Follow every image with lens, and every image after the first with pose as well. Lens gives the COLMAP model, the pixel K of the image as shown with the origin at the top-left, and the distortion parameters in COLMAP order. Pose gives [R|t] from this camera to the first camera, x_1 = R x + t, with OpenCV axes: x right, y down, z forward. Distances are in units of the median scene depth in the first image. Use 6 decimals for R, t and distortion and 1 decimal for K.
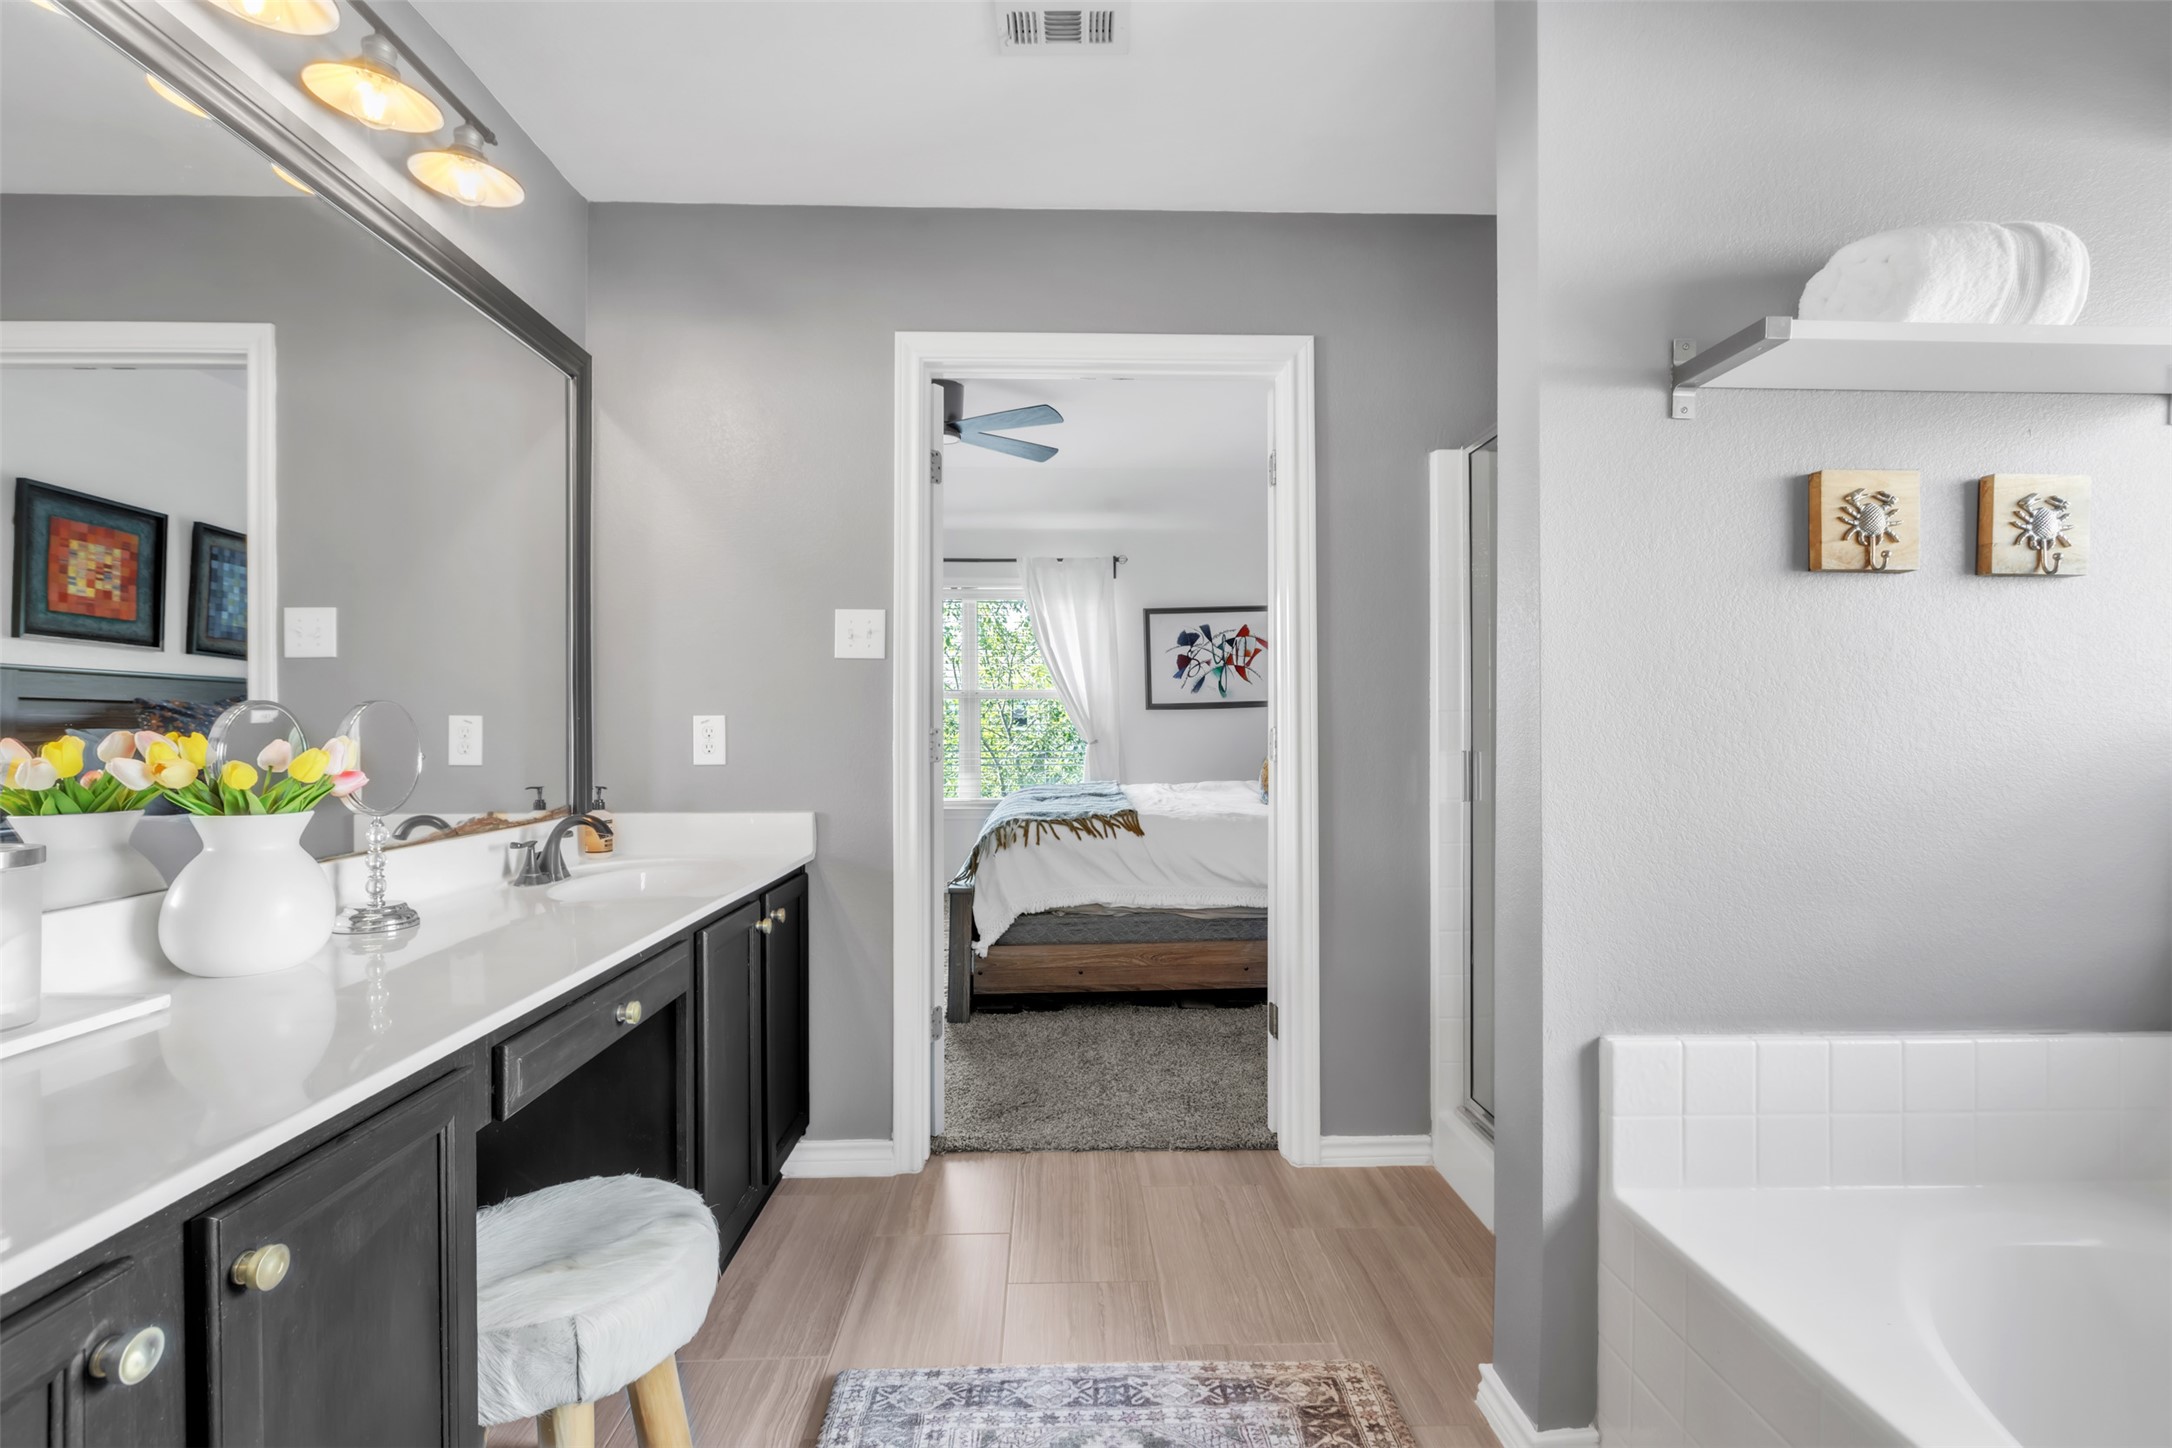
lens RADIAL K [[981.8, 0, 1085.5], [0, 981.8, 690.7], [0, 0, 1]] dist [0.001908, -0.001247]
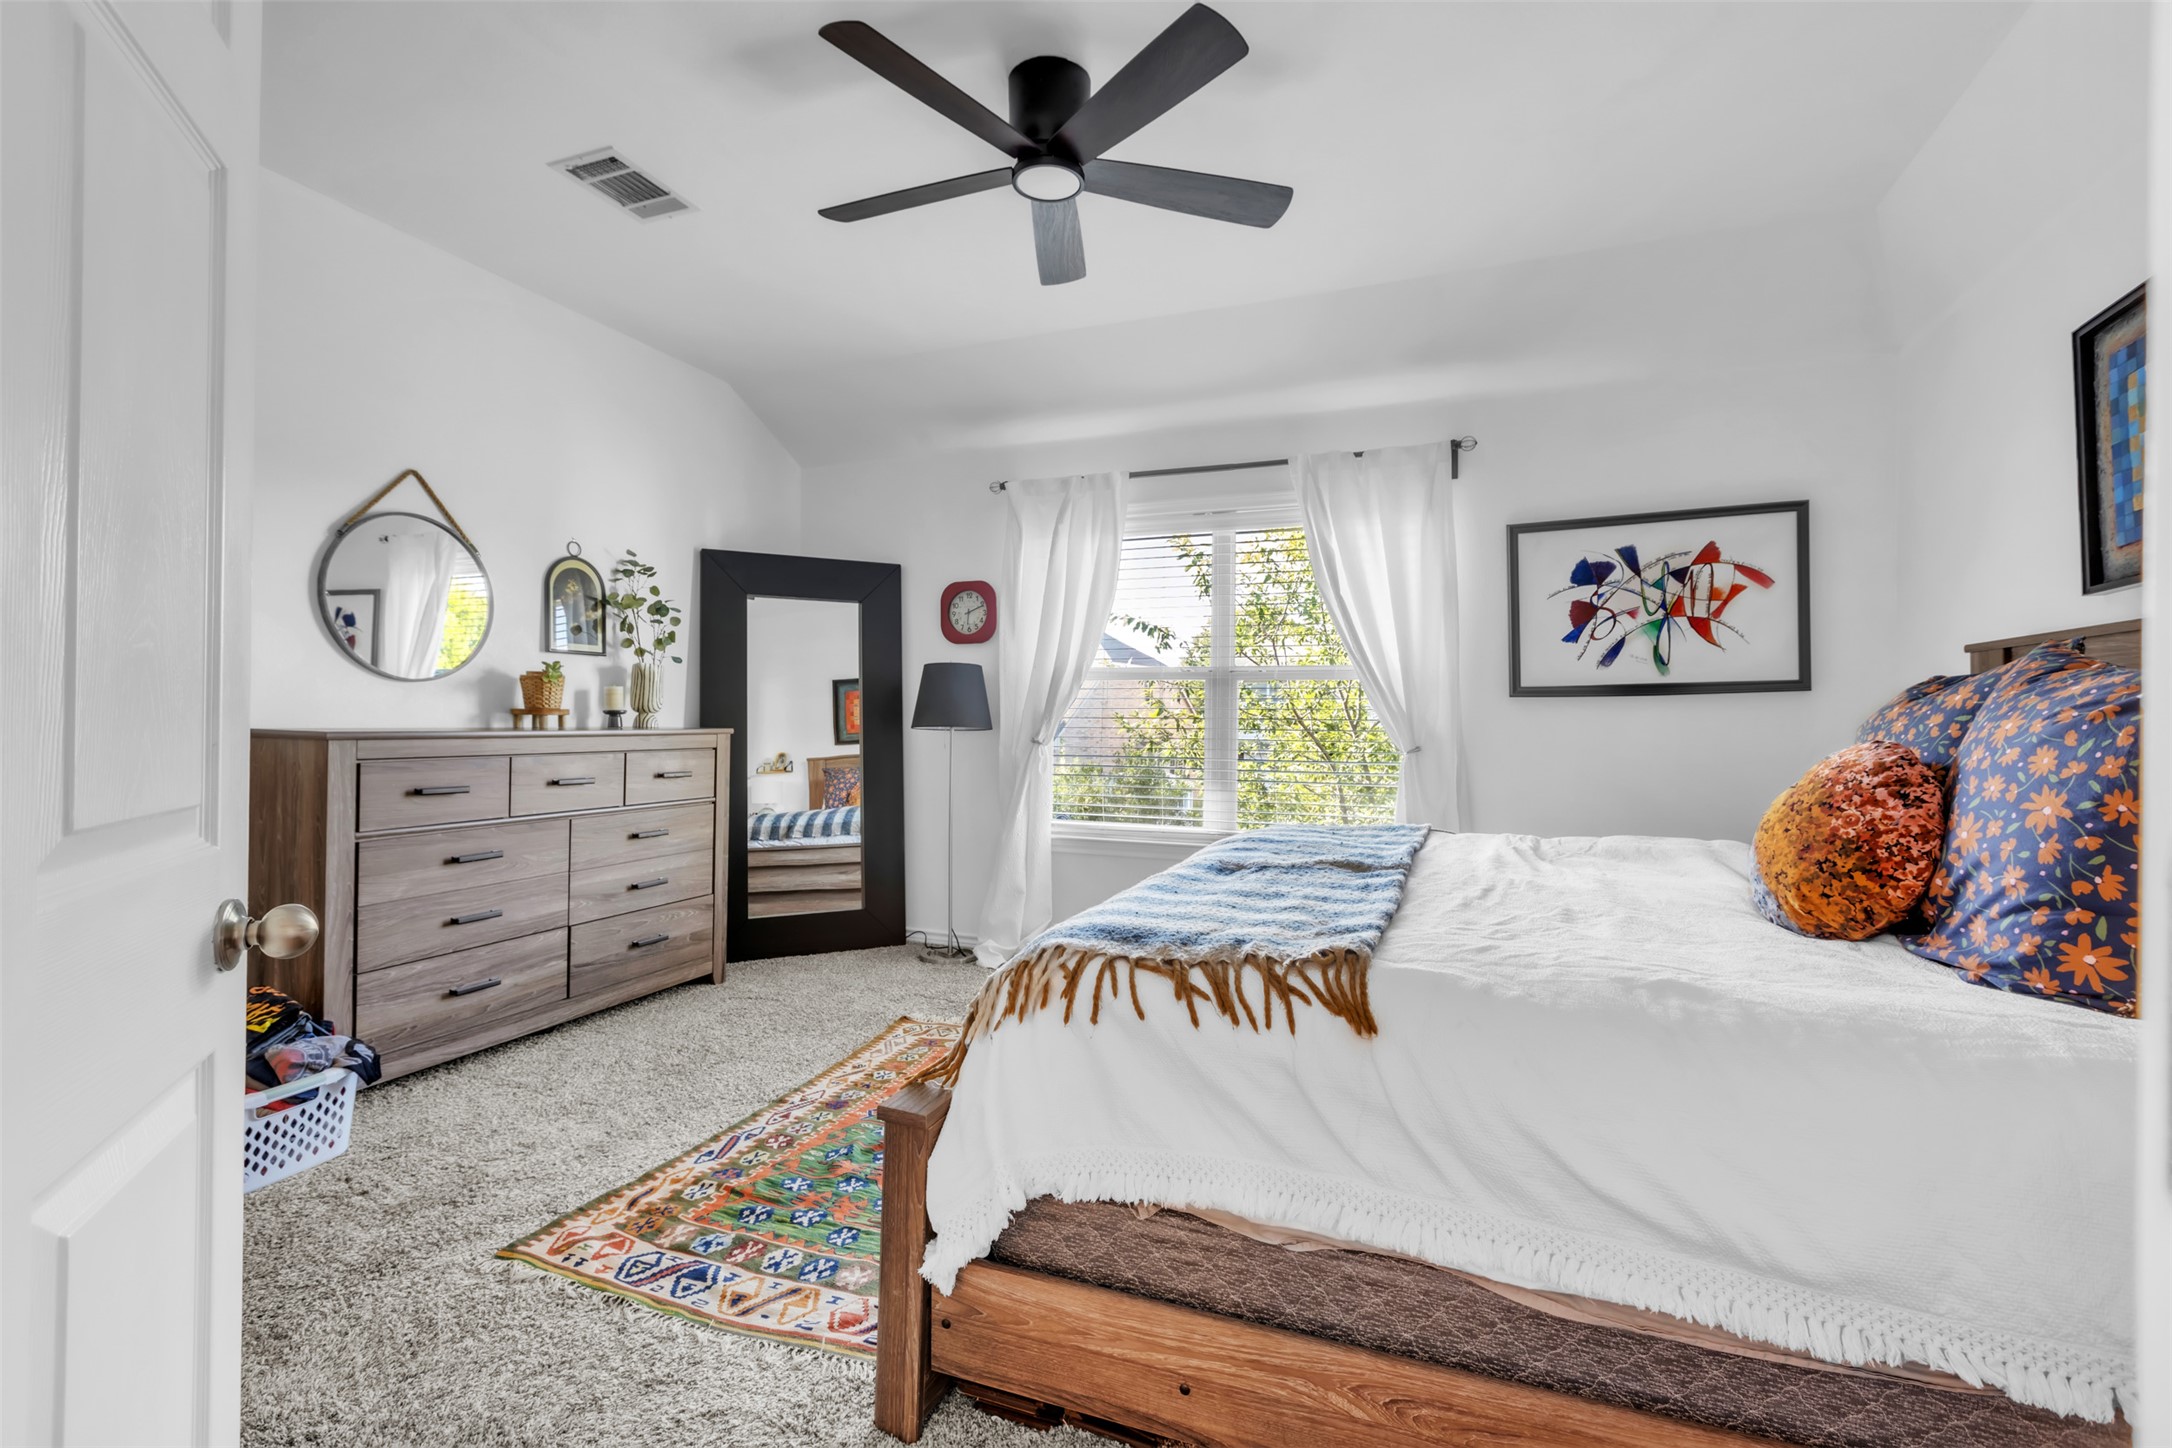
lens RADIAL K [[962.4, 0, 1077.1], [0, 962.4, 701.3], [0, 0, 1]] dist [0.001270, -0.000871]
pose [[0.914055, 0.004626, -0.405565, 0.058601], [0.001955, 0.999873, 0.015812, 0.012229], [0.405586, -0.015246, 0.913930, 0.370112]]
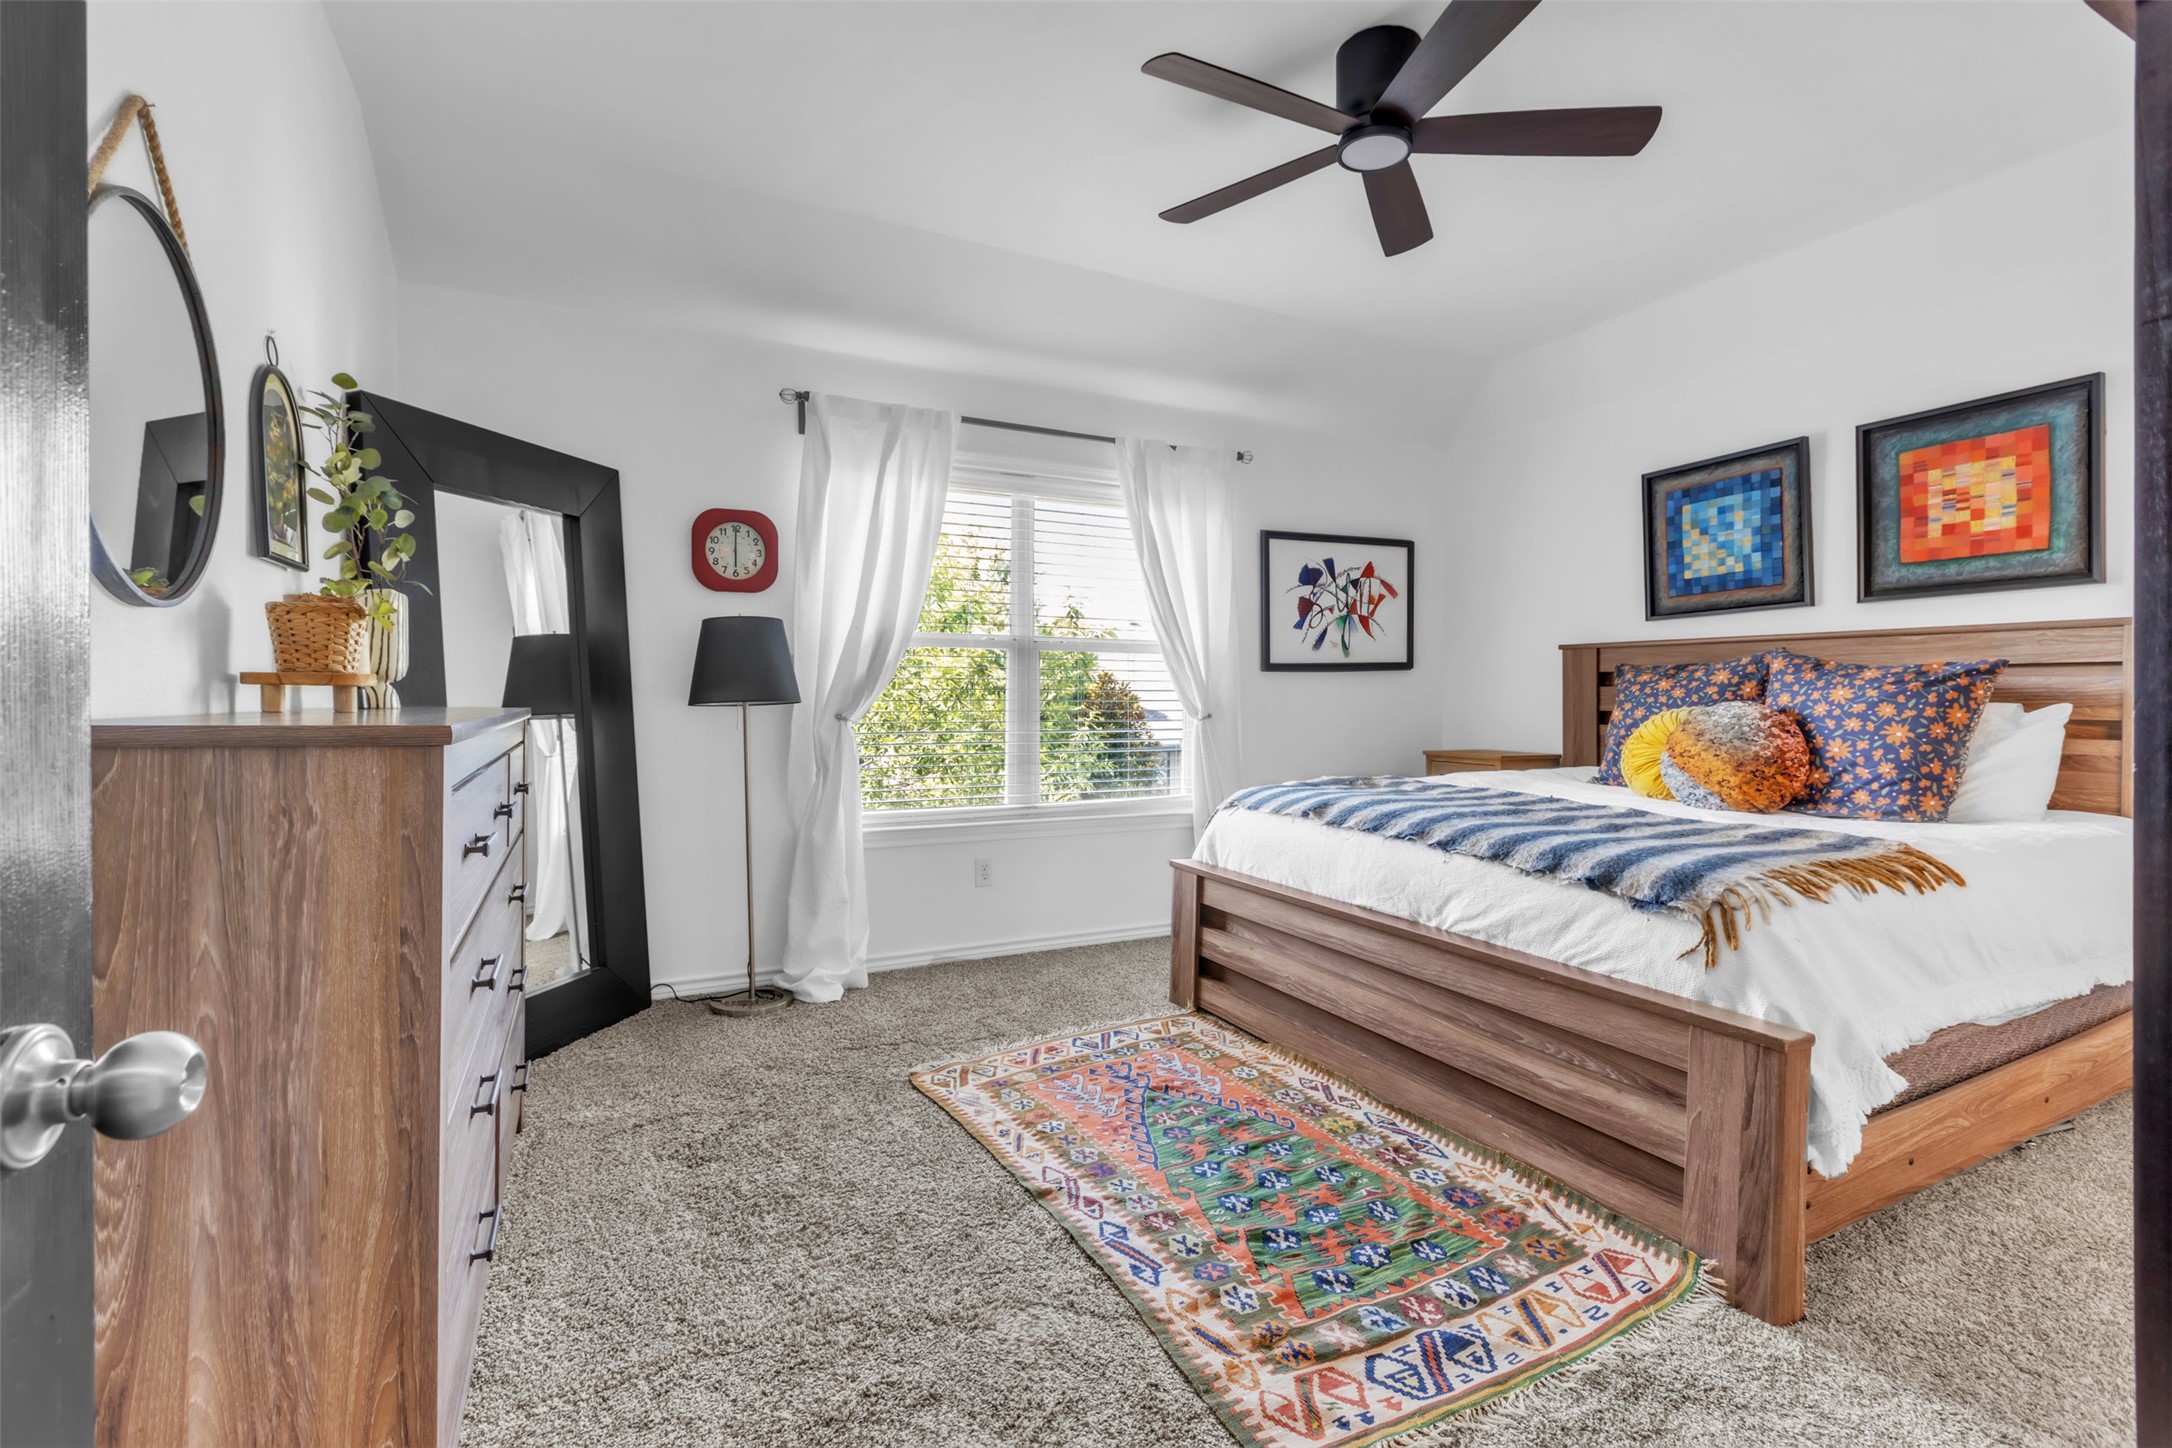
lens RADIAL K [[981.8, 0, 1085.5], [0, 981.8, 690.7], [0, 0, 1]] dist [0.001908, -0.001247]
pose [[0.908016, 0.009604, 0.418826, -0.356185], [-0.022834, 0.999386, 0.026589, 0.017233], [-0.418314, -0.033707, 0.907677, 0.403106]]
